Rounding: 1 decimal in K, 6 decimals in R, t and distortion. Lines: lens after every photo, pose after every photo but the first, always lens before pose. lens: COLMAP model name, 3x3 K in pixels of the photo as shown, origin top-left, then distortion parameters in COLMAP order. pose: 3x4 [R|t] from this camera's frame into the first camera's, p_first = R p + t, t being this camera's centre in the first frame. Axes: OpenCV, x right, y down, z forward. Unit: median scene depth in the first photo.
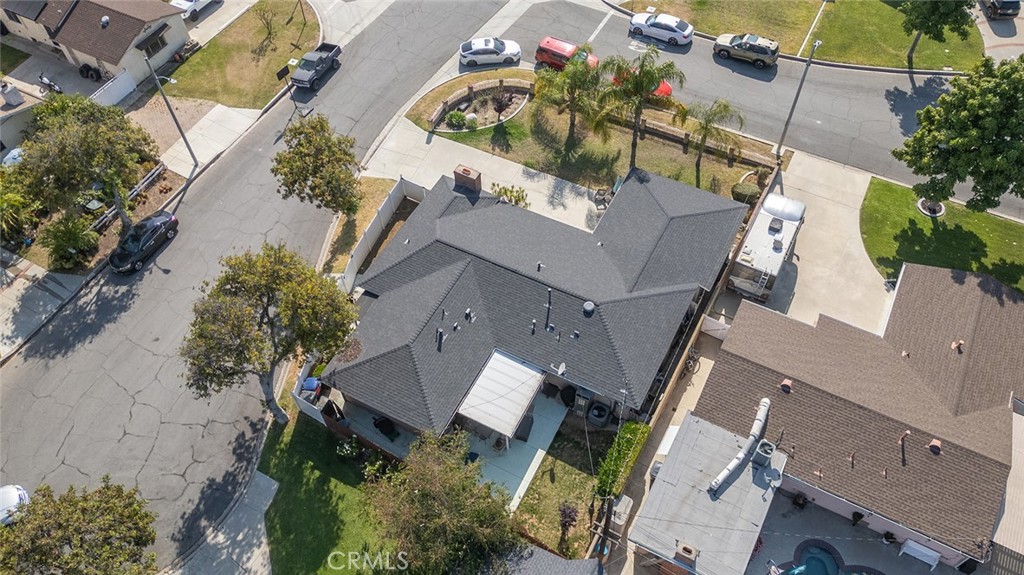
lens RADIAL K [[764.2, 0, 491.5], [0, 764.2, 294.2], [0, 0, 1]] dist [0.031735, -0.007573]
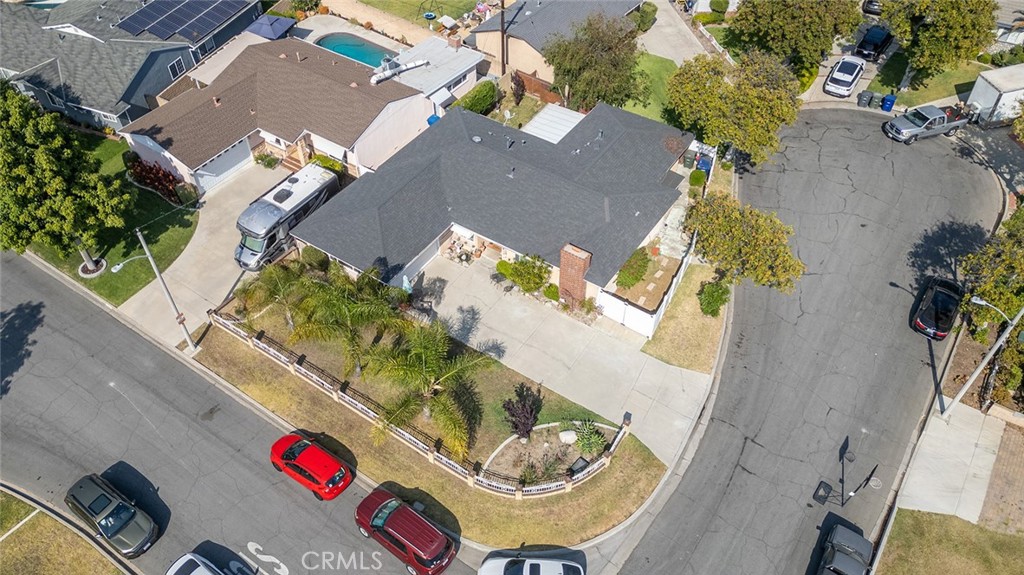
lens RADIAL K [[764.2, 0, 491.5], [0, 764.2, 294.2], [0, 0, 1]] dist [0.031735, -0.007573]
pose [[-0.993821, -0.051578, 0.098281, -0.019747], [0.106564, -0.195752, 0.974846, -0.927682], [-0.031042, 0.979296, 0.200039, 0.762936]]
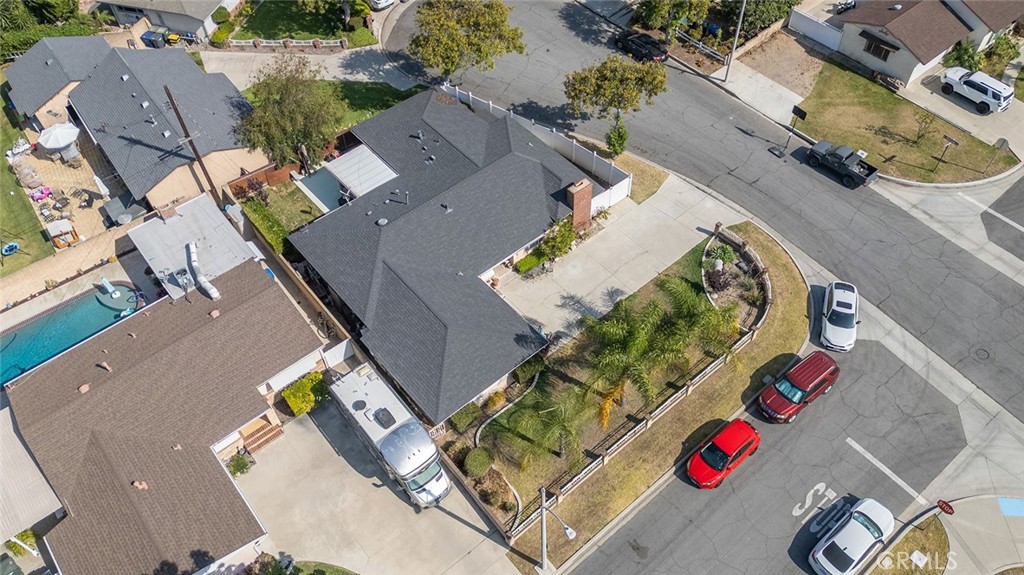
lens RADIAL K [[758.9, 0, 550.2], [0, 758.9, 281.2], [0, 0, 1]] dist [0.026712, -0.001912]
pose [[-0.343809, 0.752951, -0.561124, 0.557525], [-0.755910, 0.132612, 0.641104, -0.660849], [0.557131, 0.644577, 0.523570, 0.469650]]
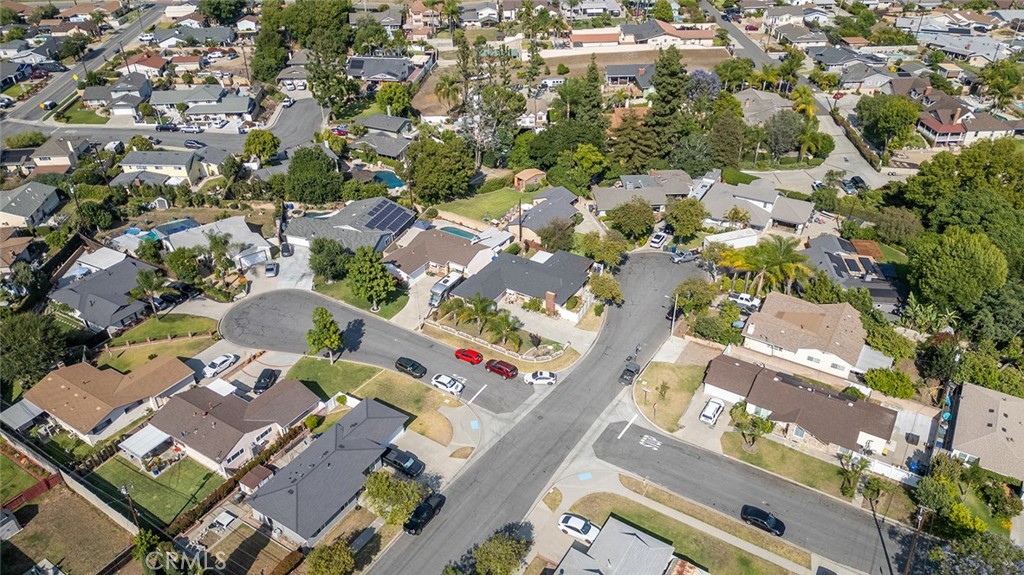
lens RADIAL K [[764.2, 0, 491.5], [0, 764.2, 294.2], [0, 0, 1]] dist [0.031735, -0.007573]
pose [[-0.995785, -0.008842, 0.091296, -0.059519], [0.090824, 0.043989, 0.994895, -2.492885], [-0.012812, 0.998993, -0.043001, 0.979598]]
